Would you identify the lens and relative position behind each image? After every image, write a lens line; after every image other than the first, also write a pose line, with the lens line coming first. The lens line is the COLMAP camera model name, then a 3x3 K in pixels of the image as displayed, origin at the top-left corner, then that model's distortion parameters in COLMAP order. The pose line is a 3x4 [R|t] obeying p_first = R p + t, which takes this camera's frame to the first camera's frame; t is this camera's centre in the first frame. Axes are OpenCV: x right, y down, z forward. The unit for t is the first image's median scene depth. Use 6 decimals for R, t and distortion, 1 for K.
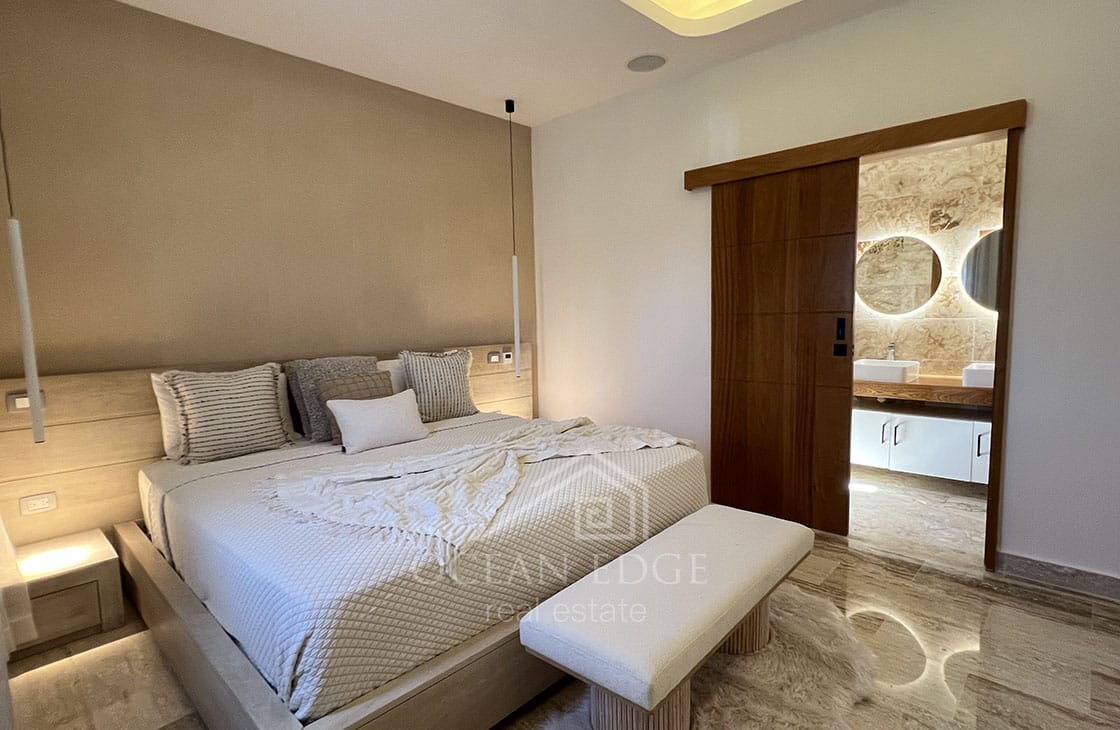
lens RADIAL K [[565.4, 0, 559.7], [0, 565.4, 363.5], [0, 0, 1]] dist [0.000149, 0.000831]
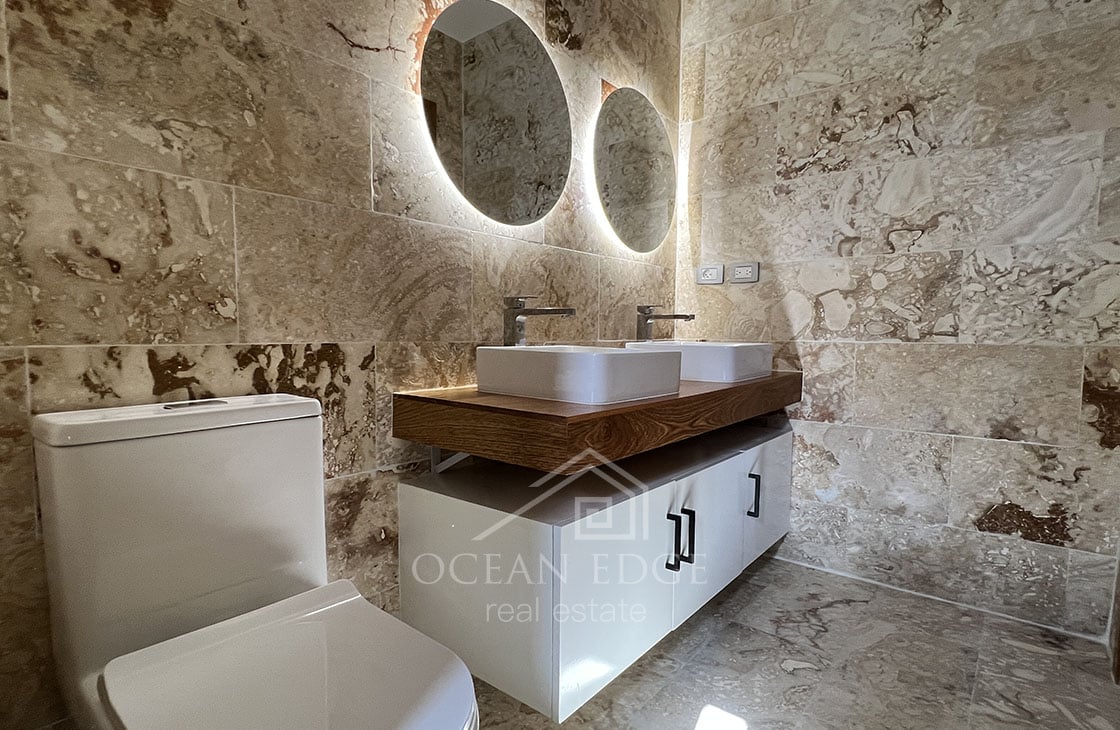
lens RADIAL K [[565.4, 0, 561.2], [0, 565.4, 372.3], [0, 0, 1]] dist [0.000149, 0.000831]
pose [[-0.082614, -0.053755, 0.995131, 0.211501], [0.087989, 0.994251, 0.061012, -0.009022], [-0.992690, 0.092601, -0.077409, 0.992852]]
